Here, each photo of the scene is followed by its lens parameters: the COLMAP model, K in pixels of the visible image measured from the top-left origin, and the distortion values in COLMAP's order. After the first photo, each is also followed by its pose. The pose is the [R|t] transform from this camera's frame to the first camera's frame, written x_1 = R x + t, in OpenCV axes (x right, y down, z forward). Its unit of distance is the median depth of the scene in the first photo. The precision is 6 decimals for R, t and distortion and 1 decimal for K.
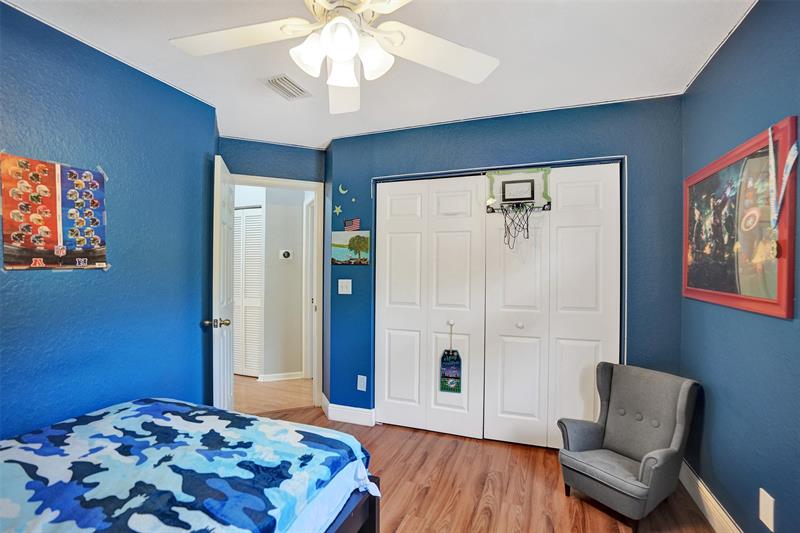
lens RADIAL K [[371.1, 0, 402.9], [0, 371.1, 269.2], [0, 0, 1]] dist [-0.060643, 0.018606]
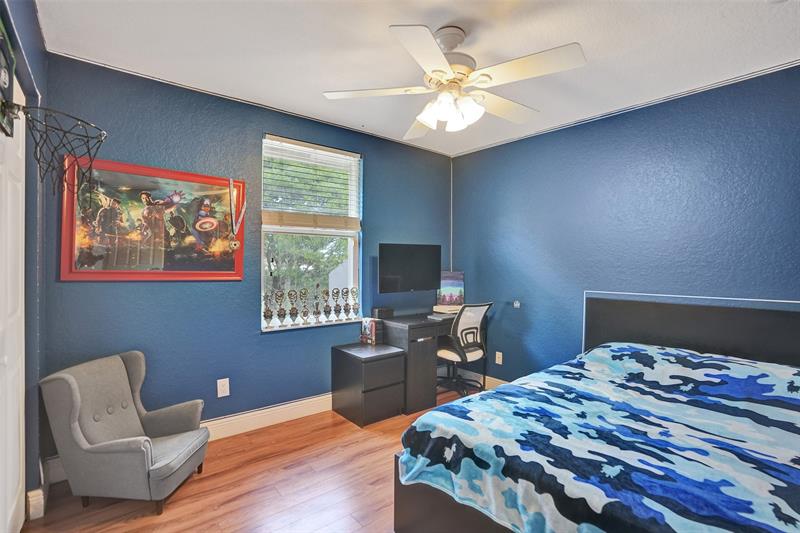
lens RADIAL K [[371.1, 0, 399.2], [0, 371.1, 265.8], [0, 0, 1]] dist [-0.060643, 0.018606]
pose [[-0.869428, -0.016529, 0.493783, -0.661930], [-0.016420, 0.999855, 0.004559, 0.030304], [-0.493787, -0.004144, -0.869573, 2.157840]]
